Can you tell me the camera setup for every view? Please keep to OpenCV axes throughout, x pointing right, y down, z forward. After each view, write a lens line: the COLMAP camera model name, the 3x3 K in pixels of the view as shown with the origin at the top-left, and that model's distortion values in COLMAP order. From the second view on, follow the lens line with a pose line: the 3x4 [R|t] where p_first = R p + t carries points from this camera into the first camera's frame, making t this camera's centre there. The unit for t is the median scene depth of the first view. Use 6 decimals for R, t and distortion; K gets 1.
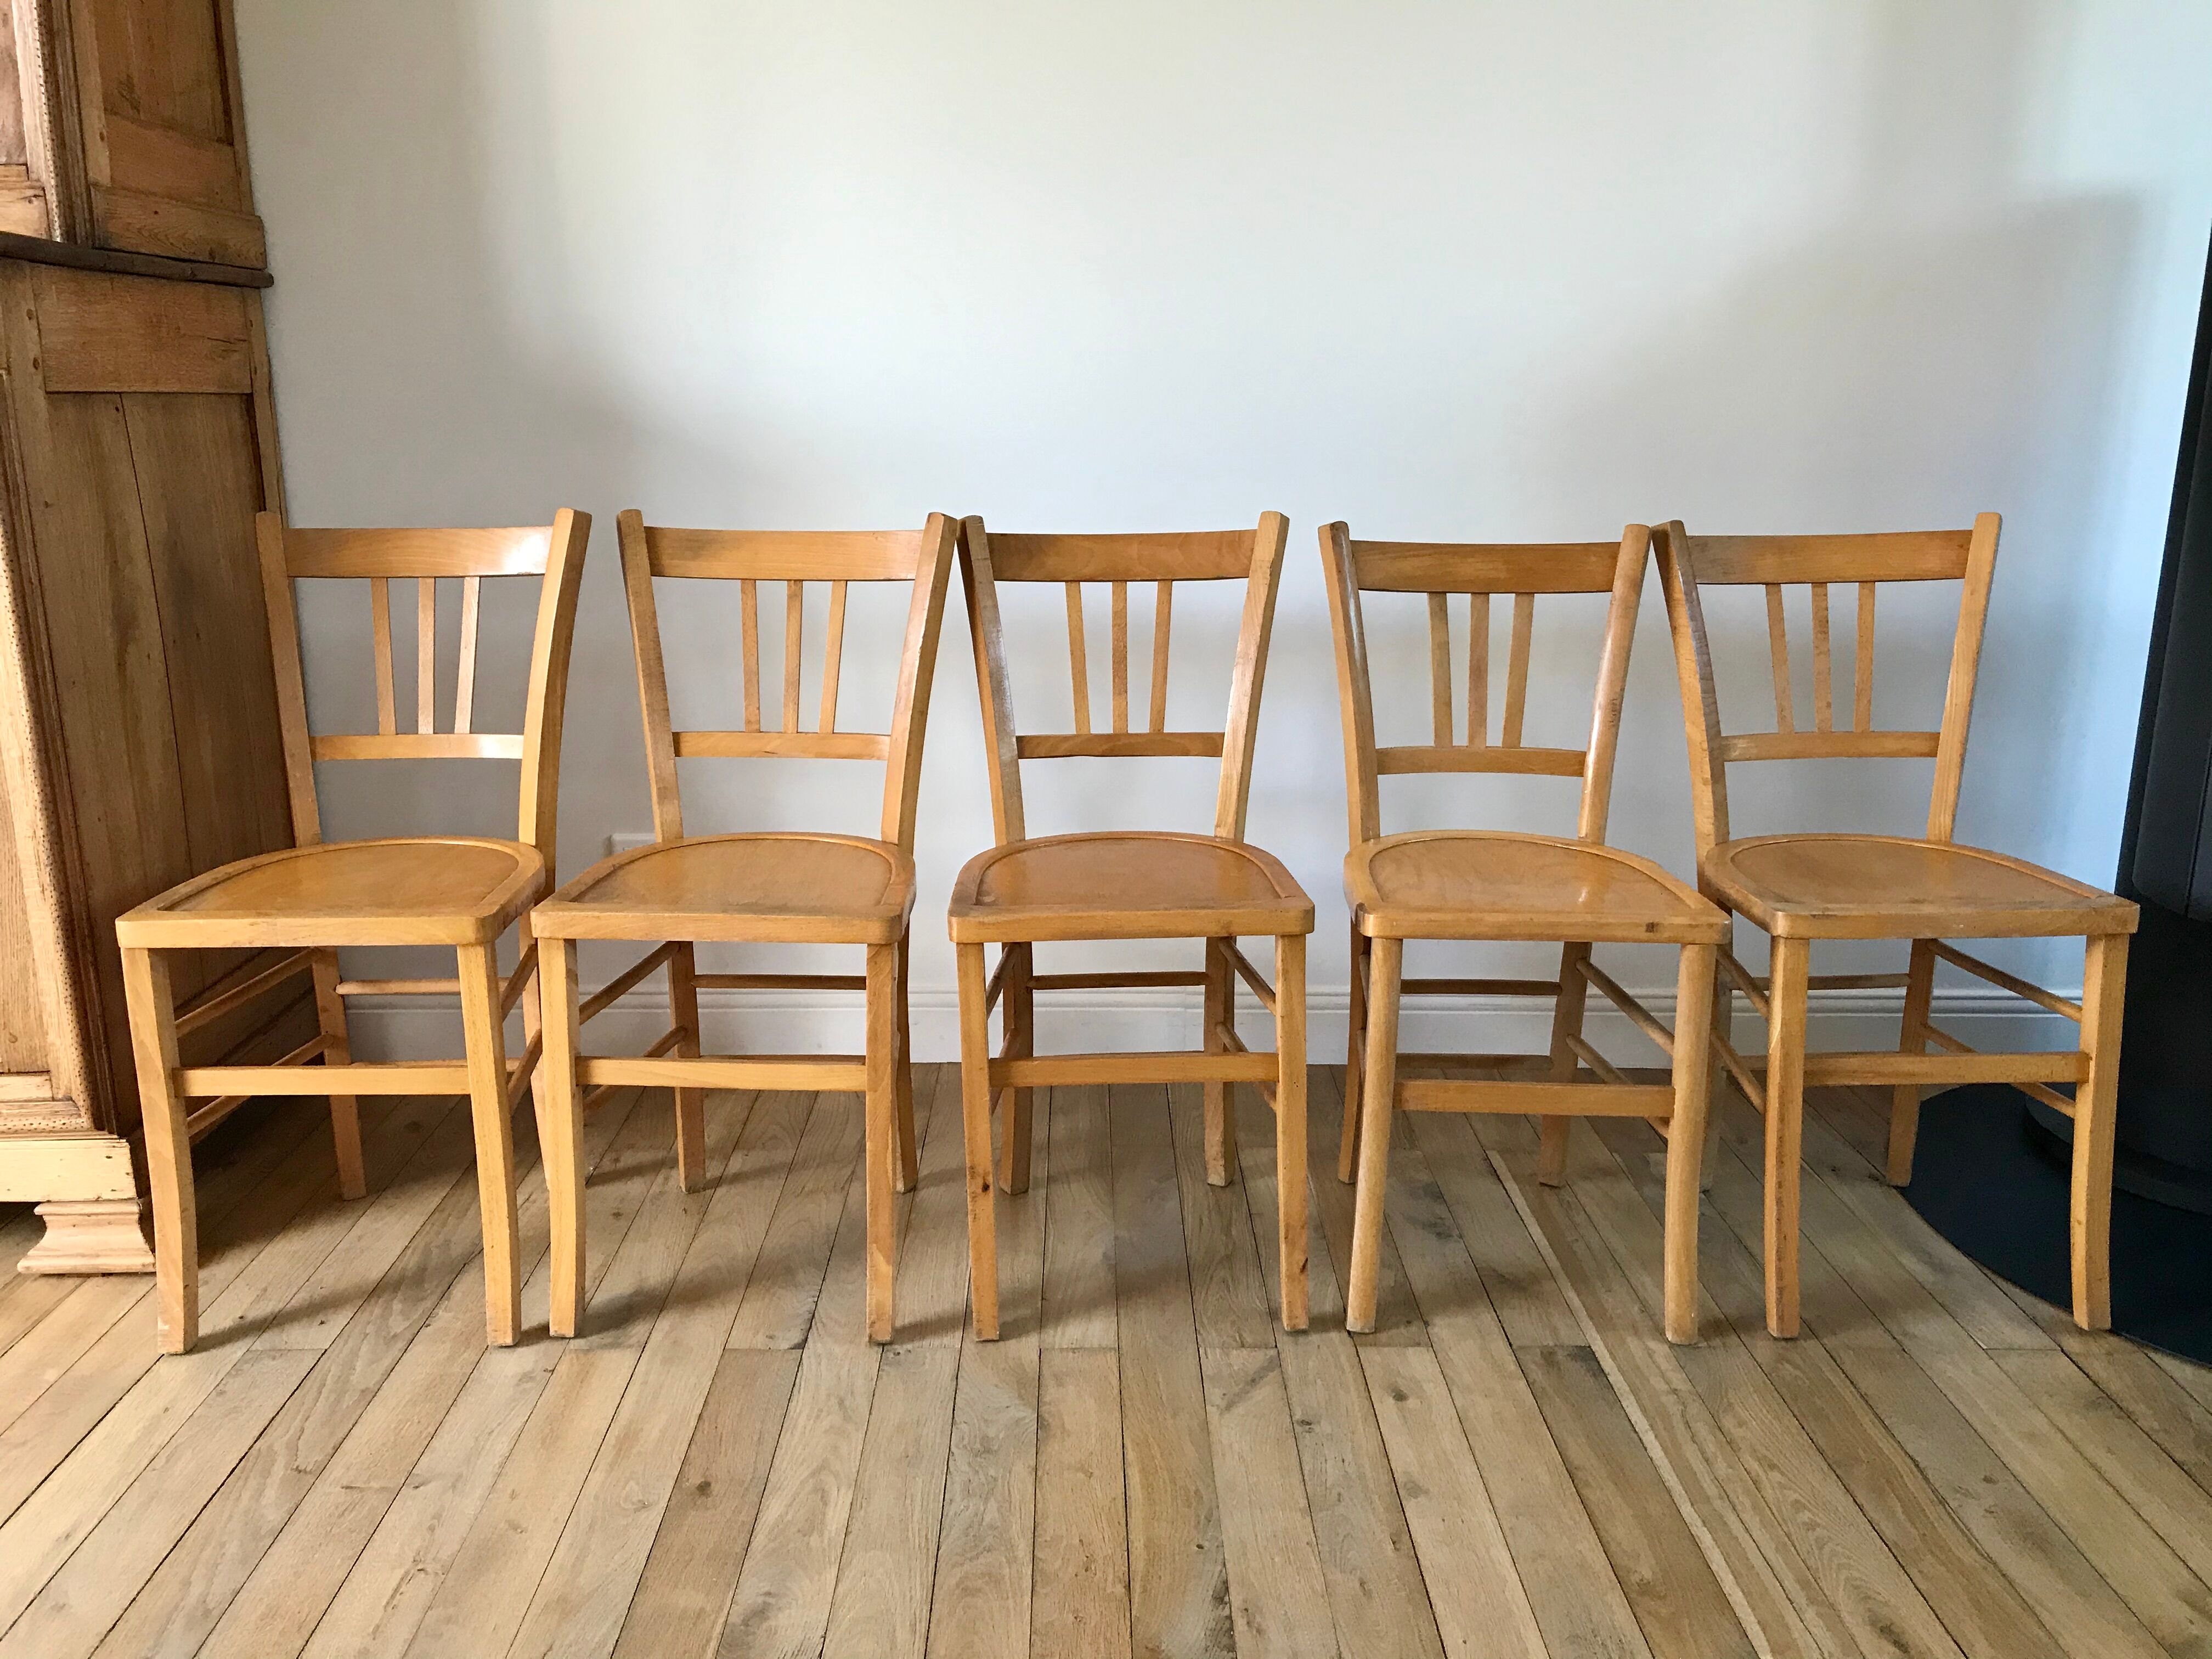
lens RADIAL K [[1834.6, 0, 1093.4], [0, 1834.6, 811.5], [0, 0, 1]] dist [0.027003, -0.013777]
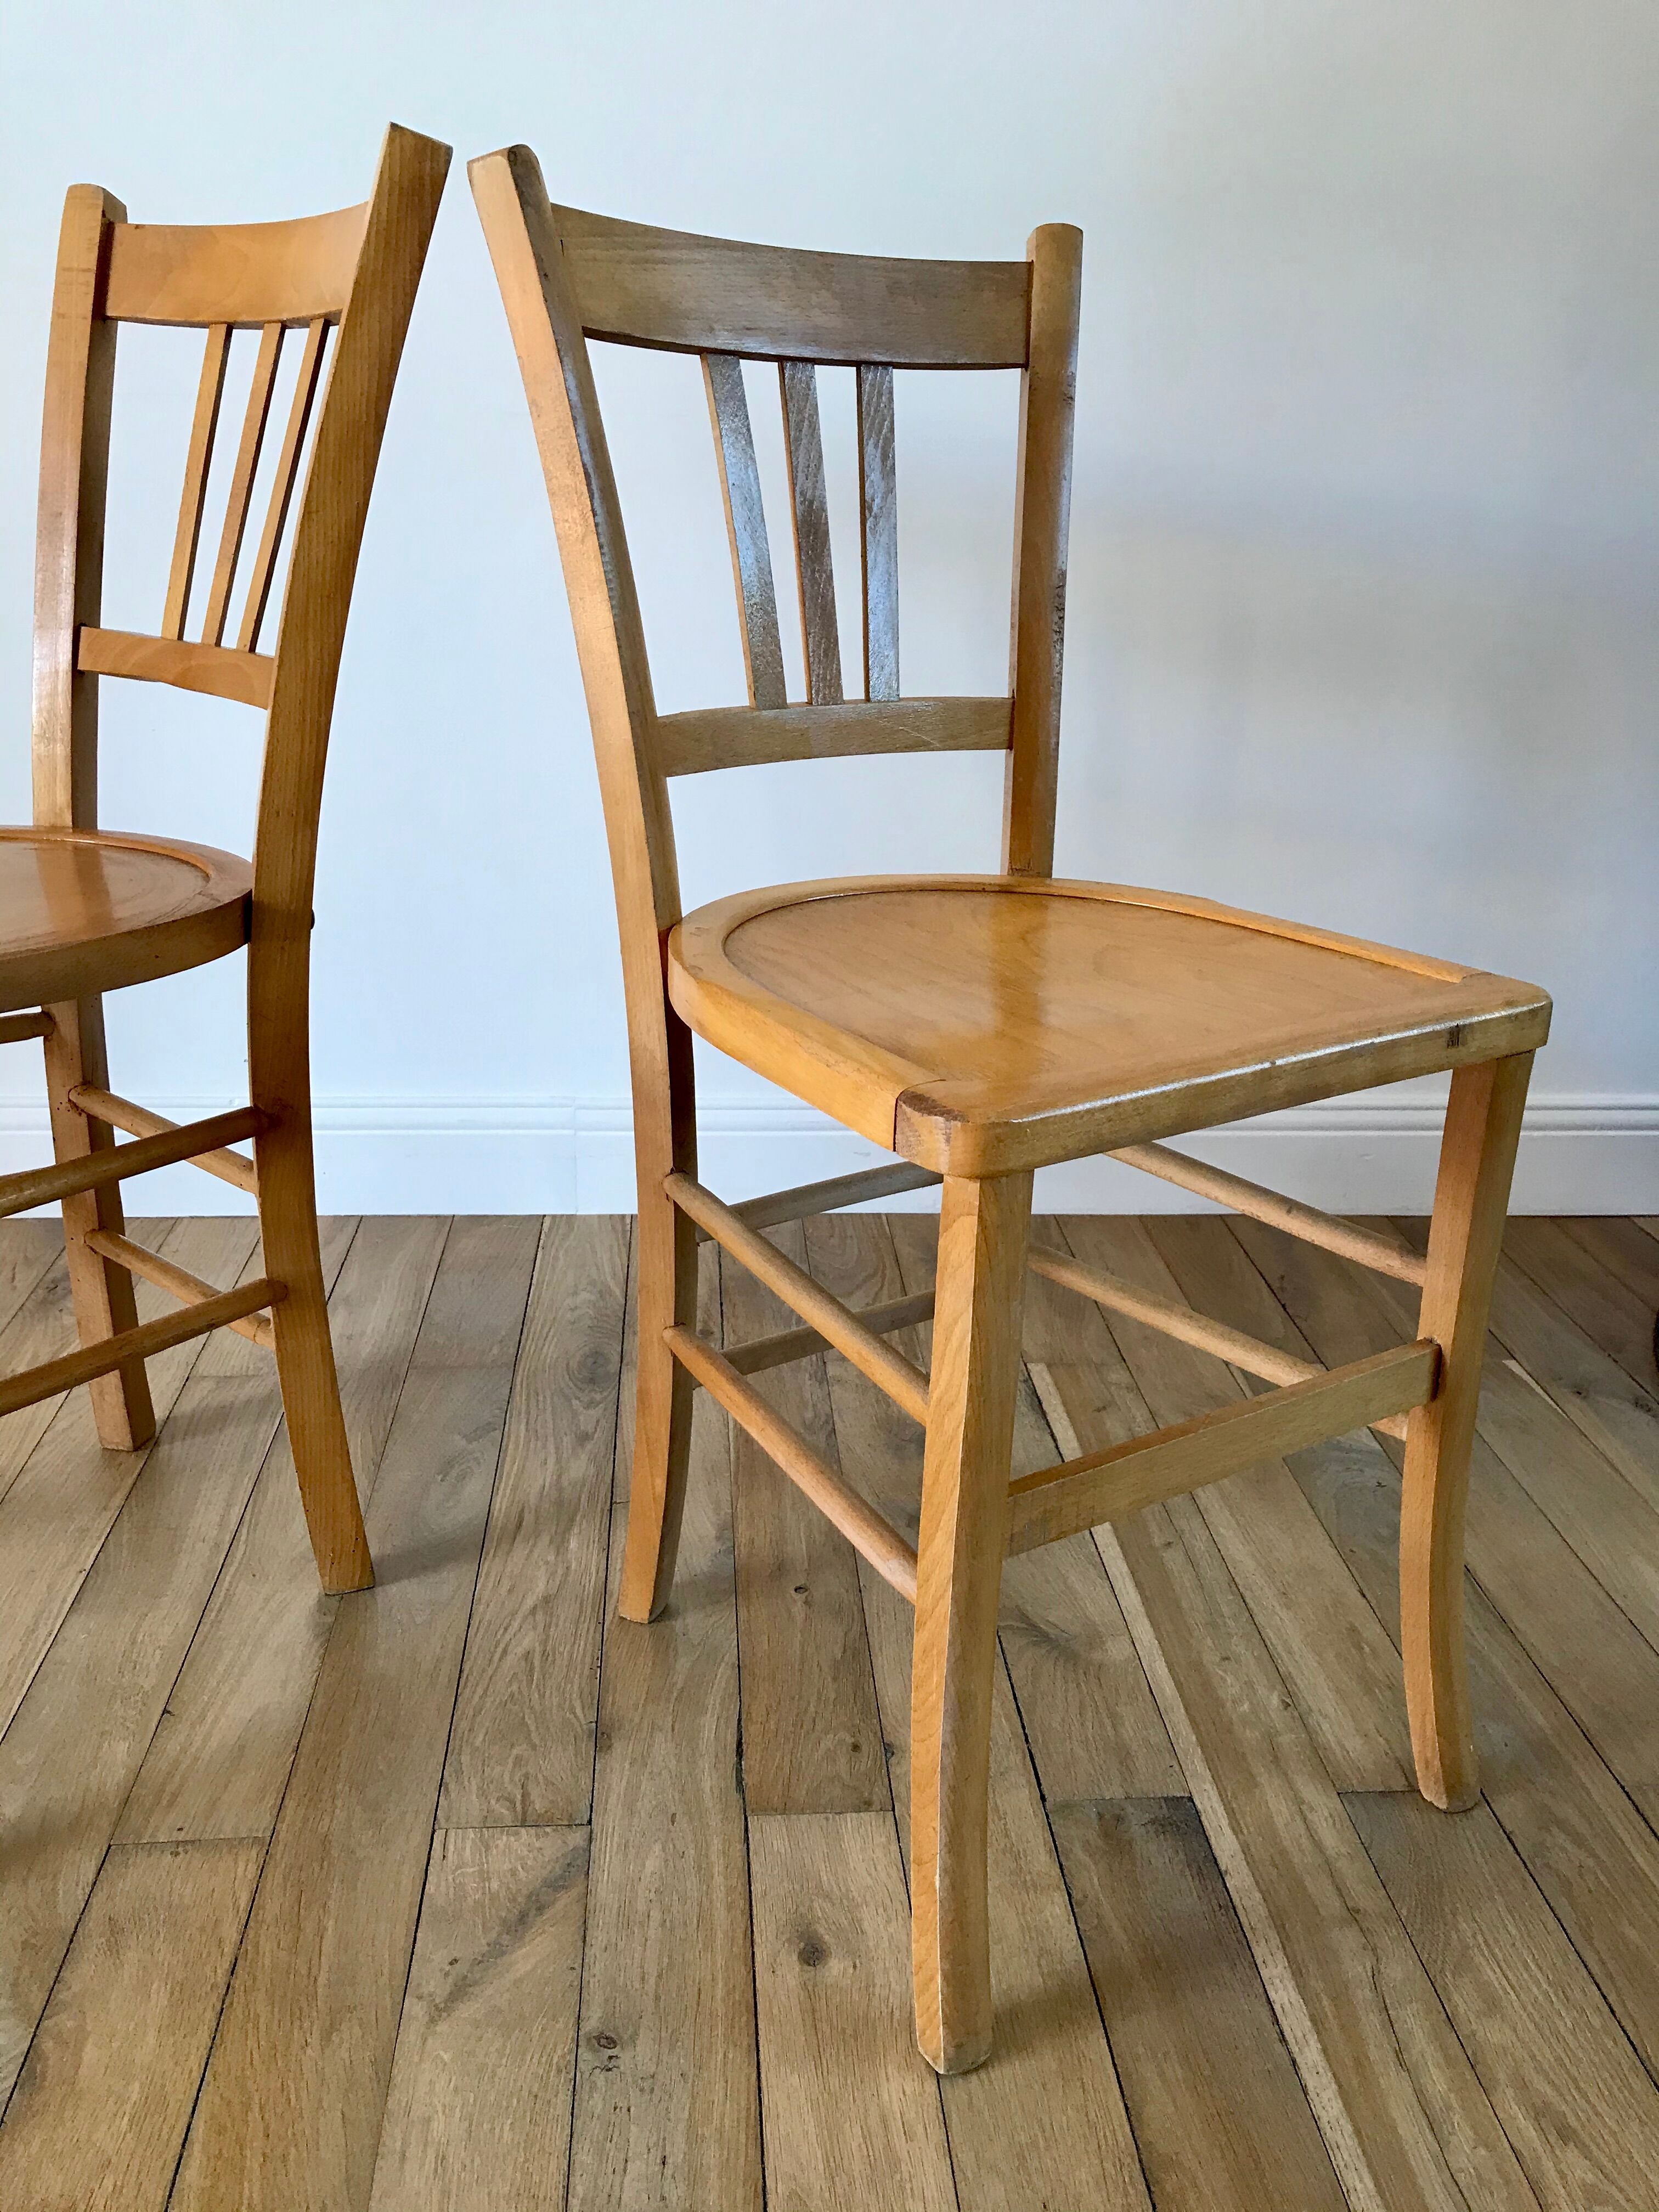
lens RADIAL K [[1834.6, 0, 835.0], [0, 1834.6, 1094.8], [0, 0, 1]] dist [0.027003, -0.013777]
pose [[0.997098, -0.000819, 0.076127, 0.136889], [-0.007933, 0.993382, 0.114587, 0.033532], [-0.075717, -0.114859, 0.990492, 0.544458]]
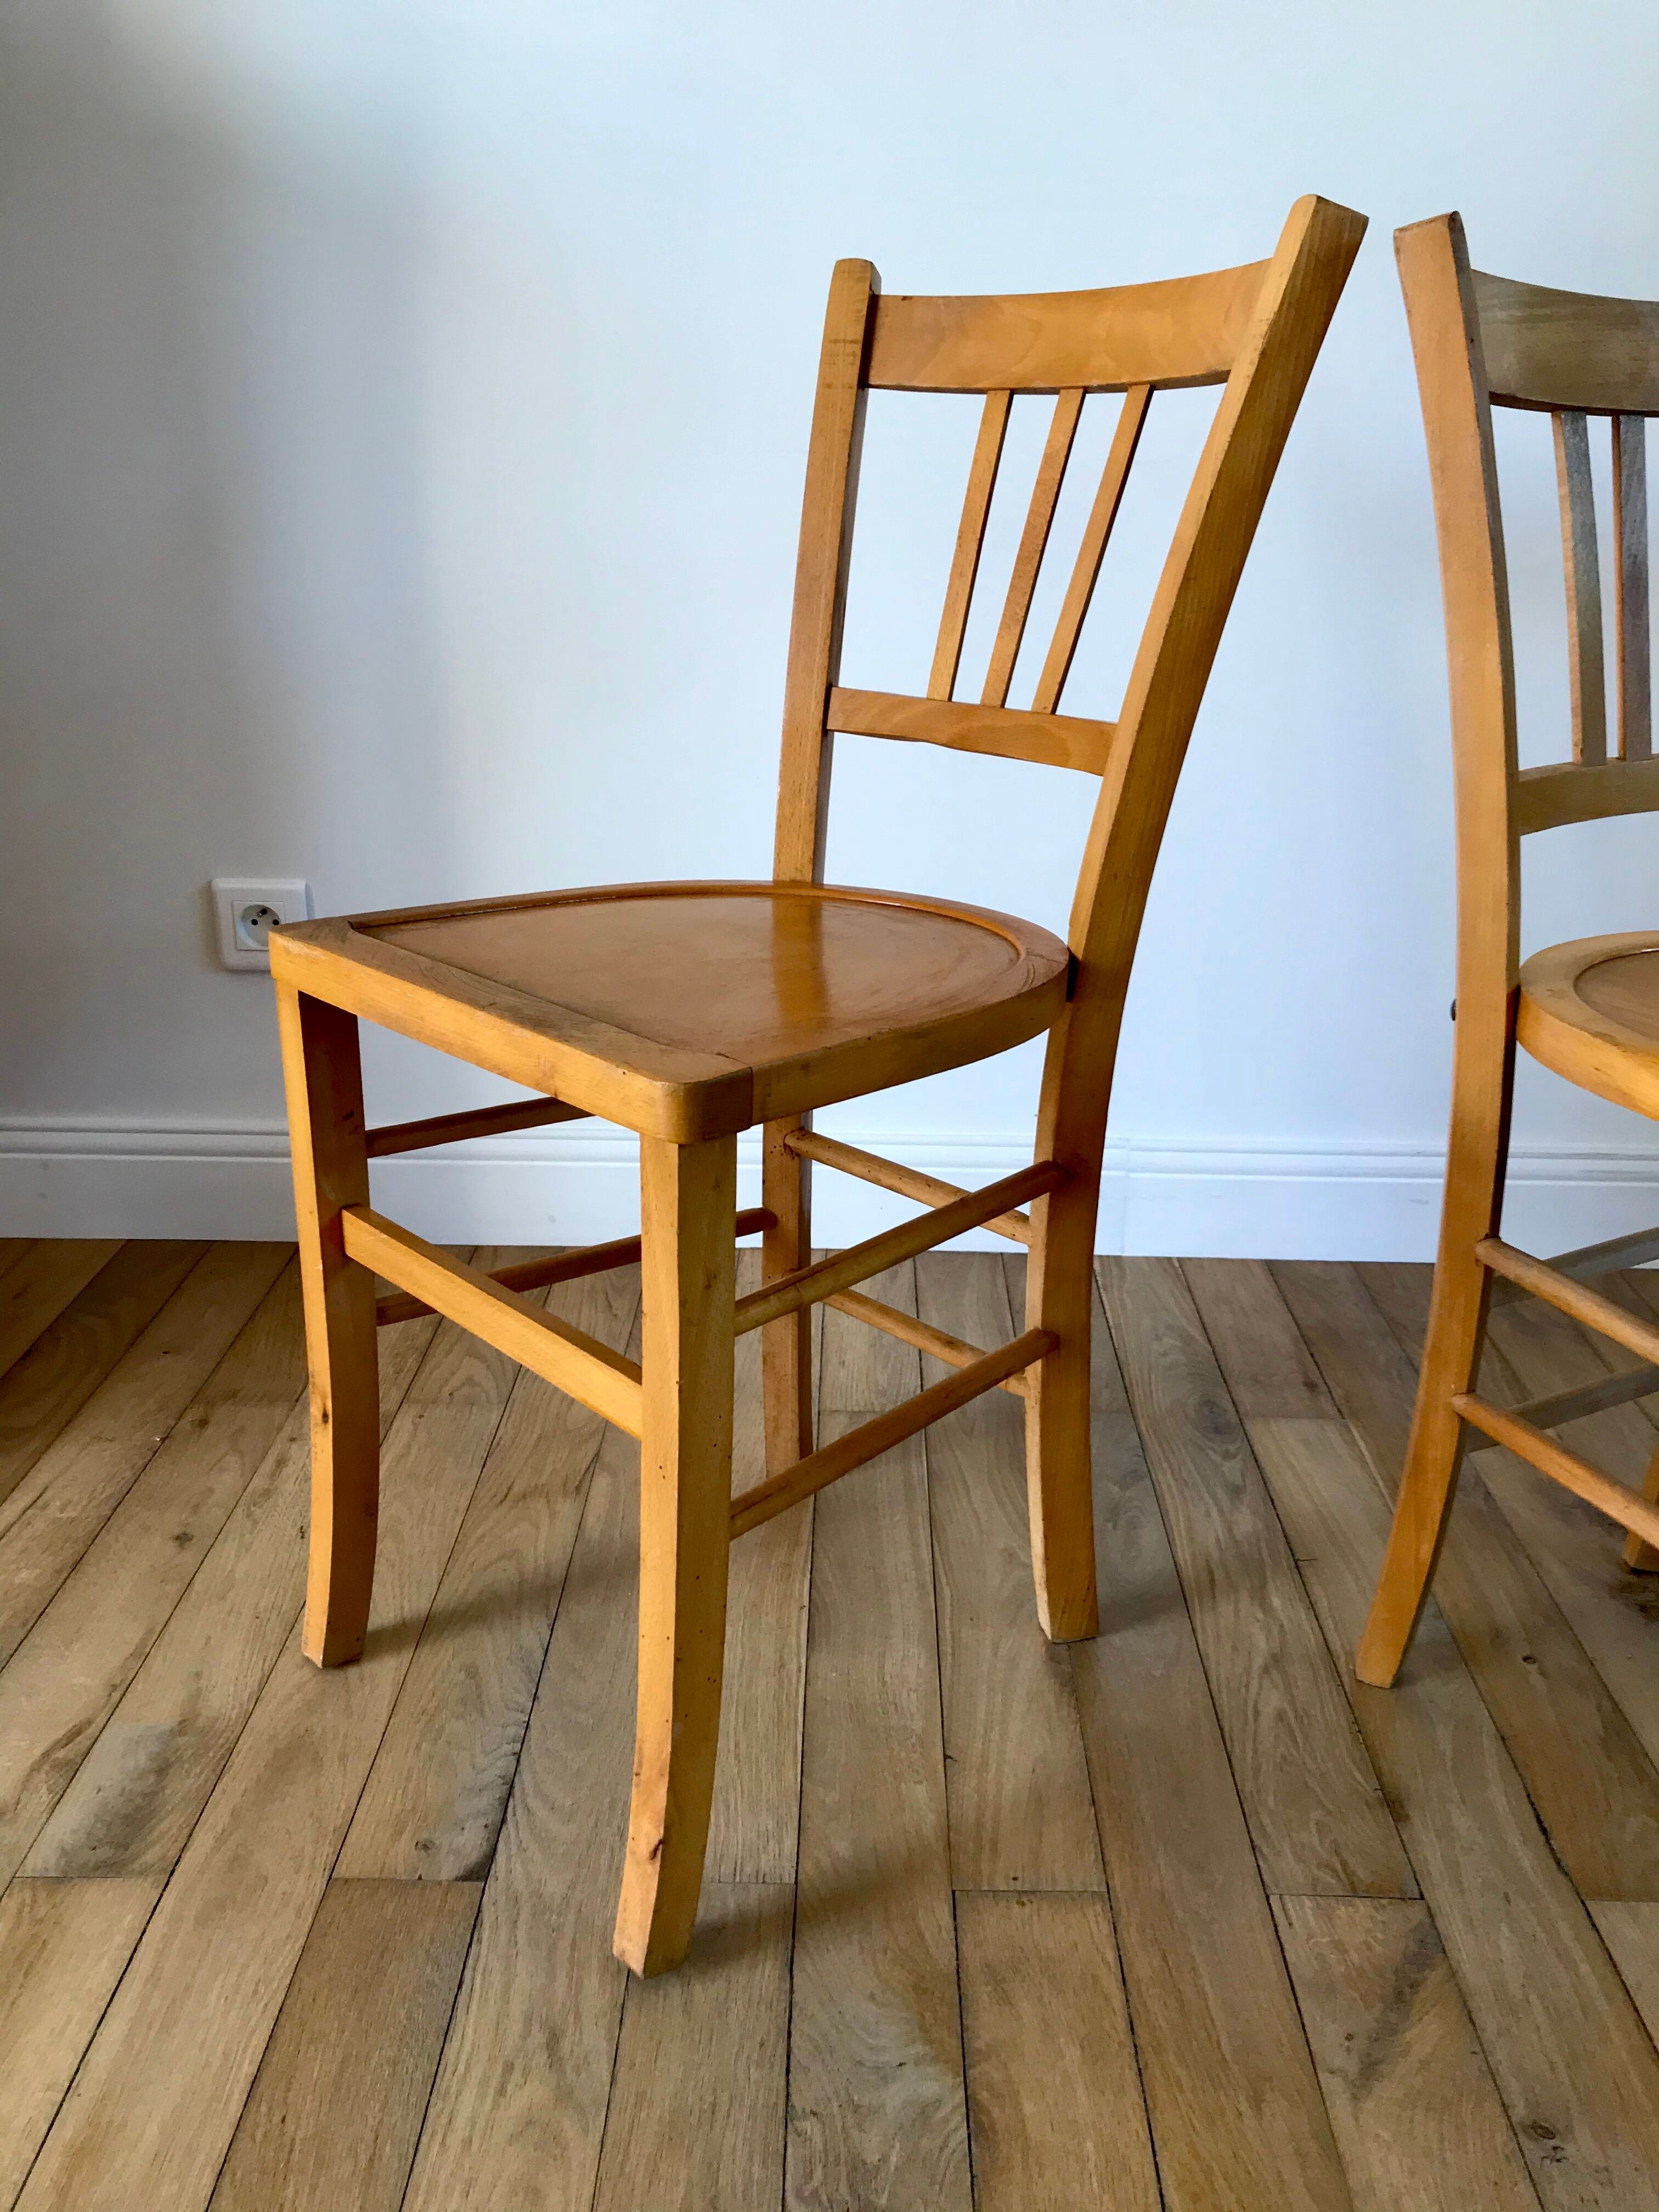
lens RADIAL K [[1834.6, 0, 838.8], [0, 1834.6, 1088.2], [0, 0, 1]] dist [0.027003, -0.013777]
pose [[0.999752, 0.015217, -0.016244, -0.058689], [-0.013455, 0.994532, 0.103564, 0.022425], [0.017731, -0.103319, 0.994490, 0.550799]]
